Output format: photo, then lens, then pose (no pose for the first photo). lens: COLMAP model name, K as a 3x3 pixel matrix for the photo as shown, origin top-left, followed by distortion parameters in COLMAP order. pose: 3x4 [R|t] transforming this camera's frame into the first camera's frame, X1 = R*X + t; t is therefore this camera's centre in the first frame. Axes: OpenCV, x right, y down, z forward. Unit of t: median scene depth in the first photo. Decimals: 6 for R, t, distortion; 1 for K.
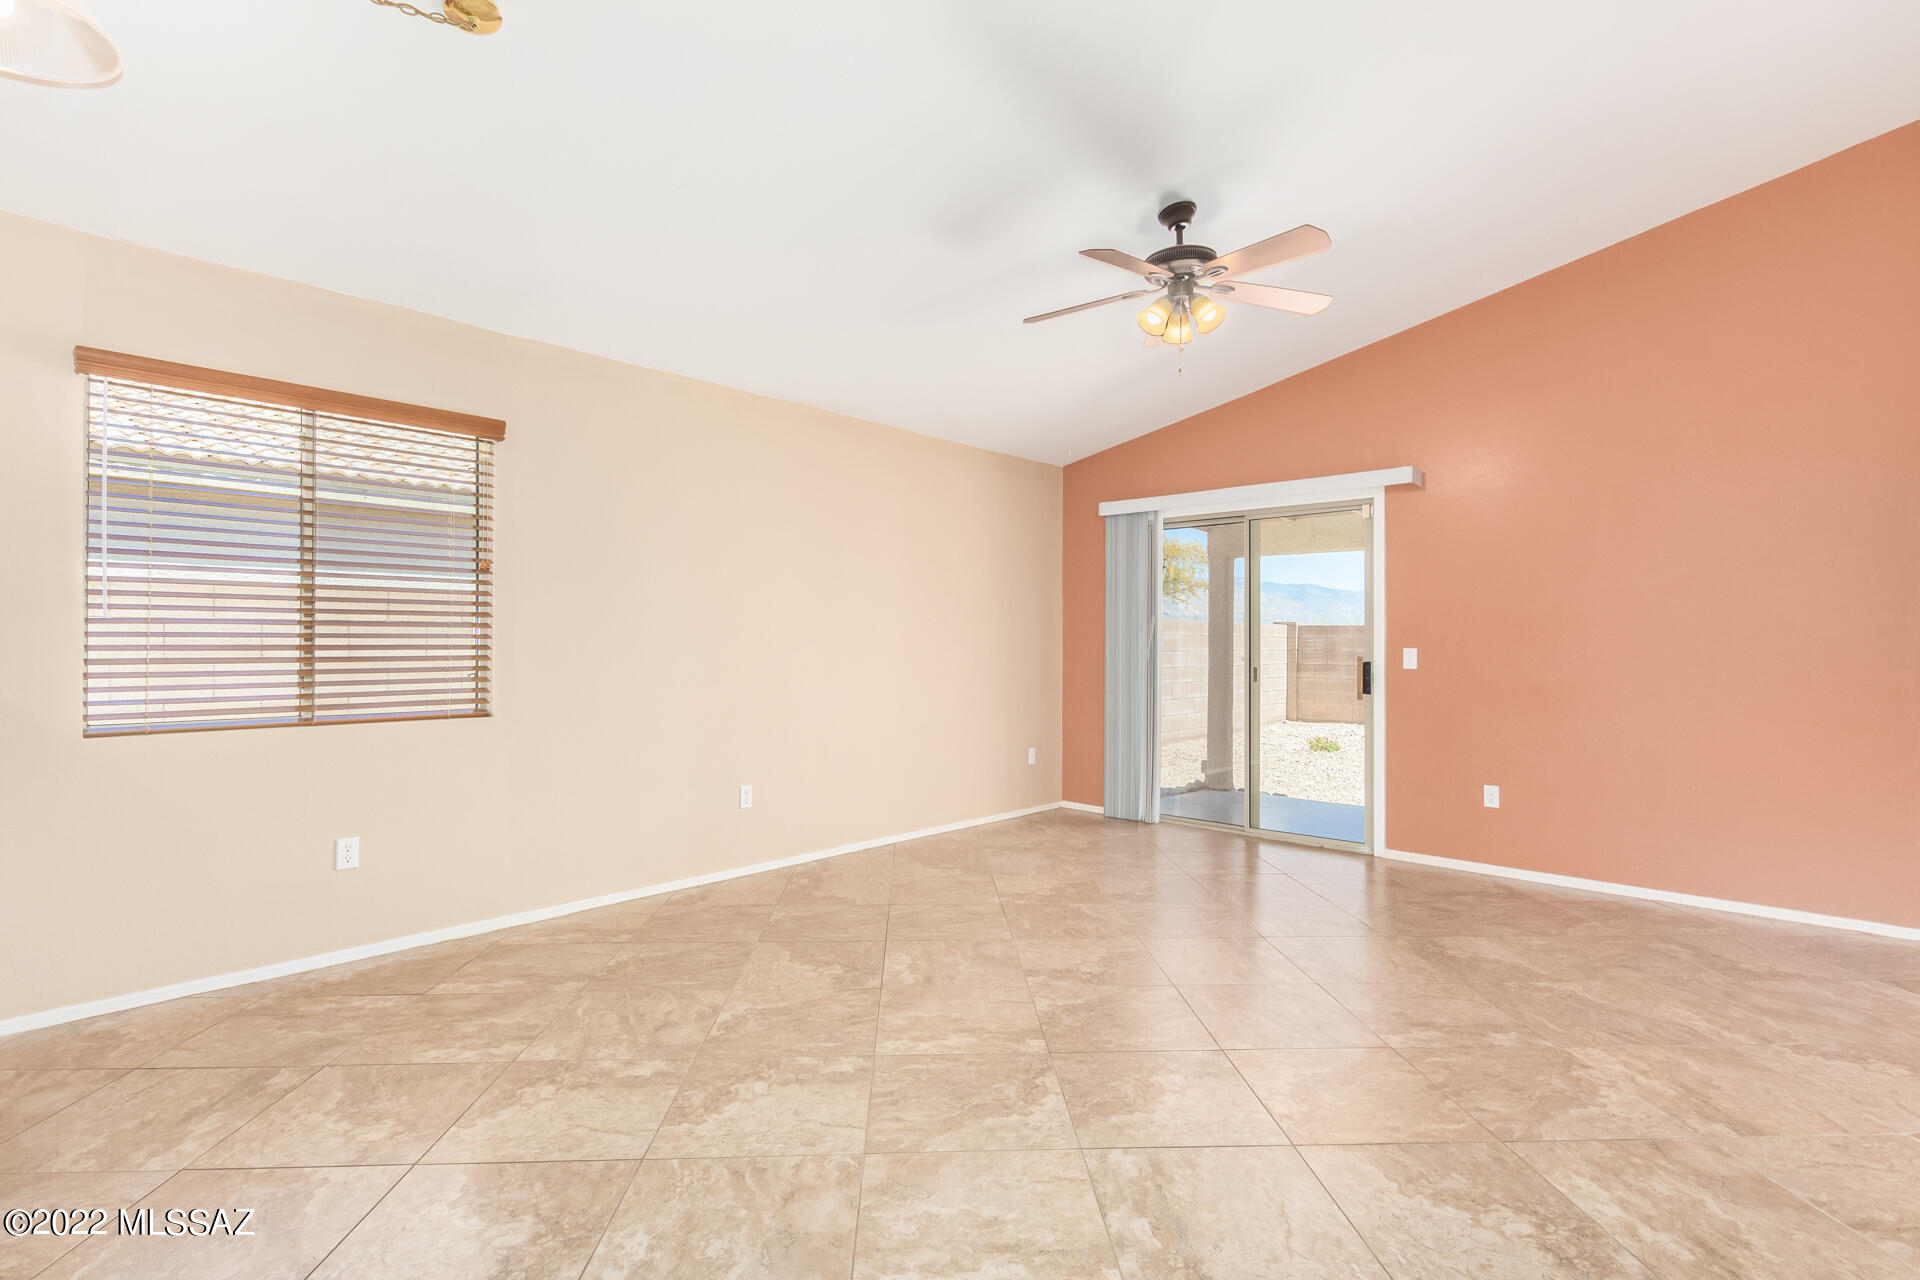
lens RADIAL K [[918.7, 0, 962.2], [0, 918.7, 638.9], [0, 0, 1]] dist [0.014707, -0.005261]
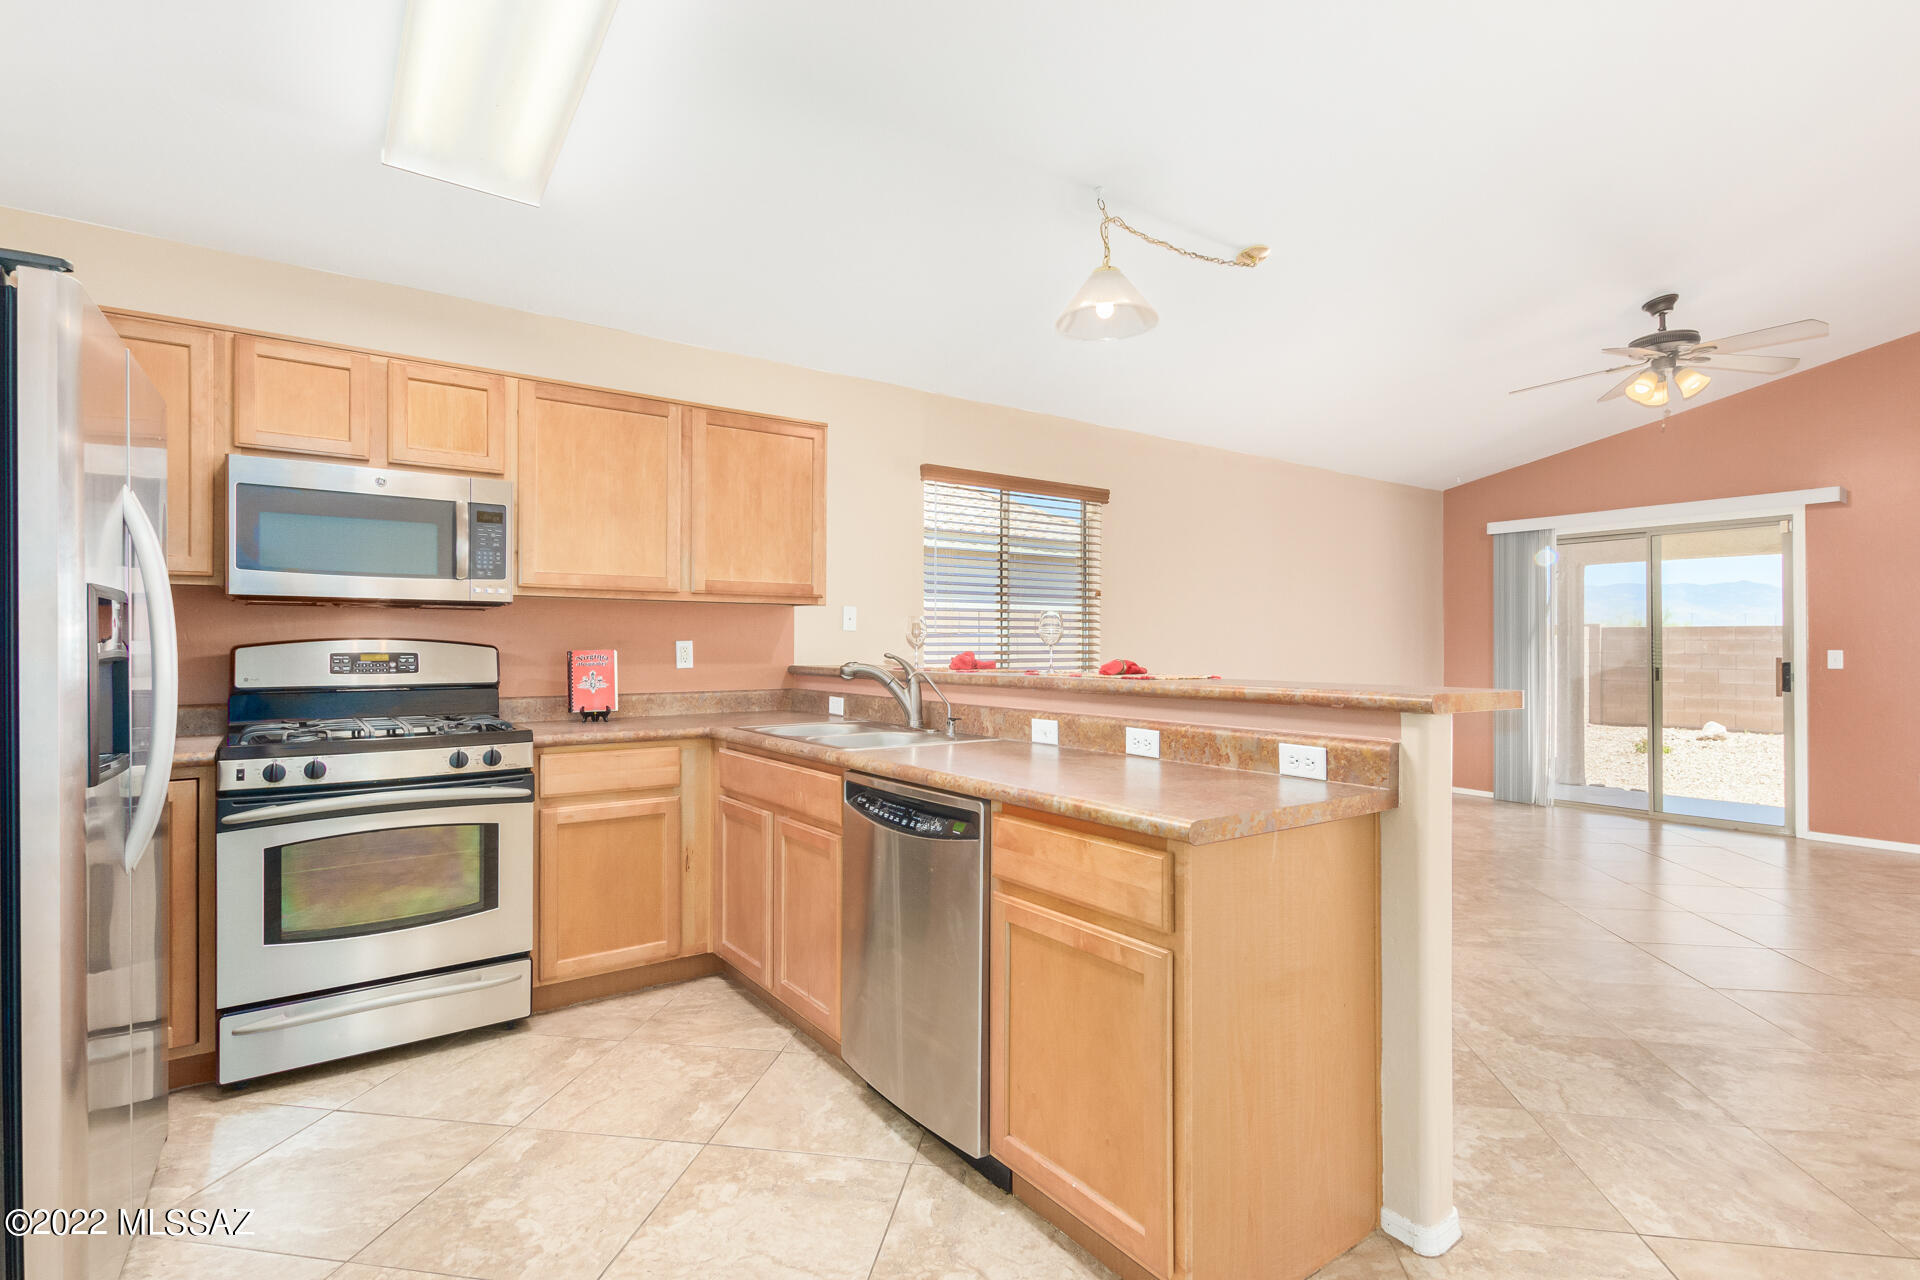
lens RADIAL K [[918.7, 0, 969.7], [0, 918.7, 641.0], [0, 0, 1]] dist [0.014707, -0.005261]
pose [[0.980862, -0.006239, -0.194602, -0.450857], [0.005806, 0.999979, -0.002795, -0.005179], [0.194615, 0.001612, 0.980878, -0.419930]]
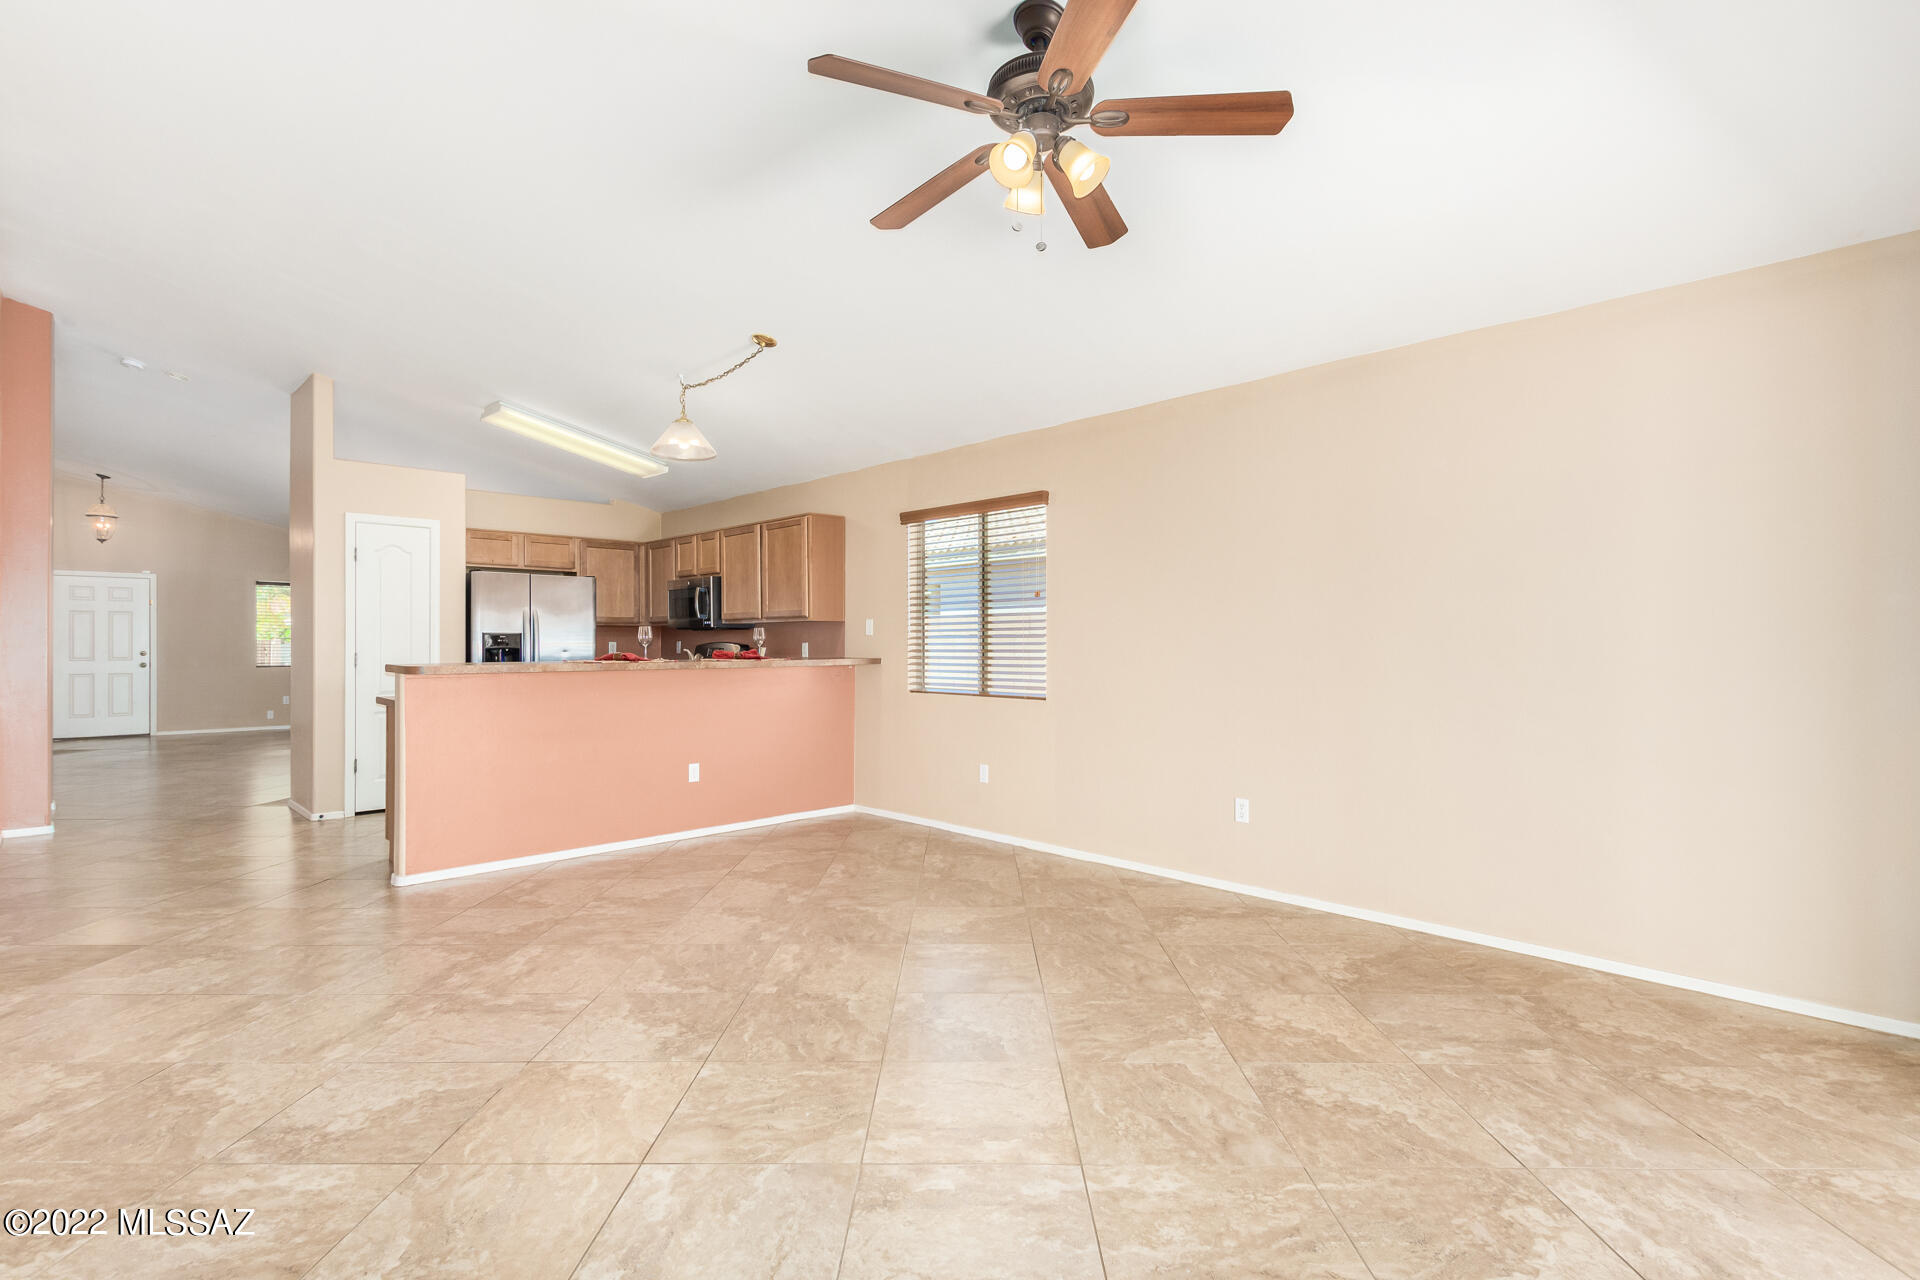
lens RADIAL K [[918.7, 0, 974.4], [0, 918.7, 643.1], [0, 0, 1]] dist [0.014707, -0.005261]
pose [[-0.058256, -0.008413, -0.998266, 0.938890], [0.003475, 0.999957, -0.008630, 0.008618], [0.998296, -0.003972, -0.058224, 1.011791]]
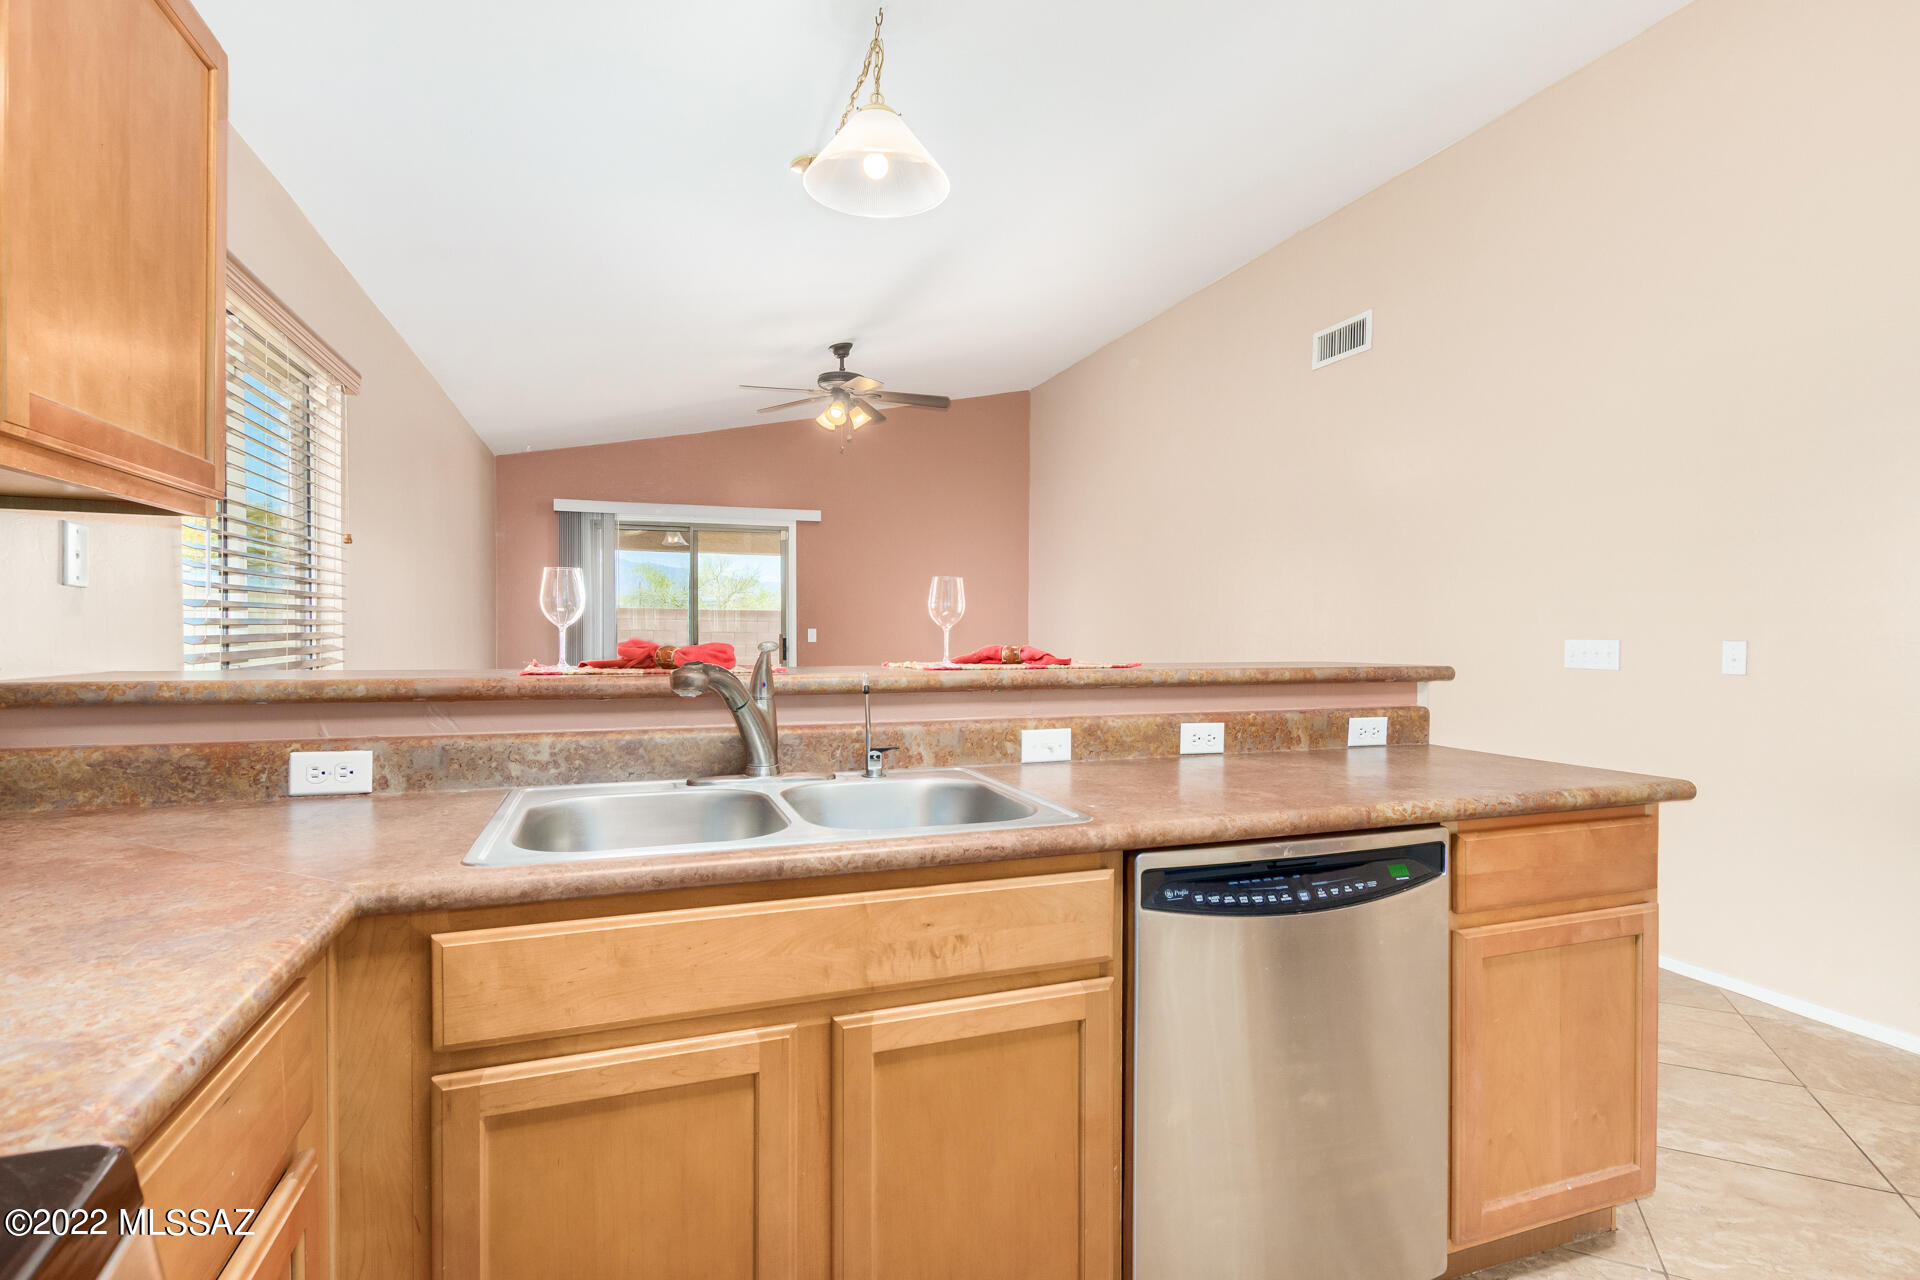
lens RADIAL K [[918.7, 0, 955.8], [0, 918.7, 627.4], [0, 0, 1]] dist [0.014707, -0.005261]
pose [[0.471948, -0.005517, 0.881609, -1.039802], [-0.003184, 0.999963, 0.007963, -0.007893], [-0.881621, -0.006565, 0.471913, 0.108890]]
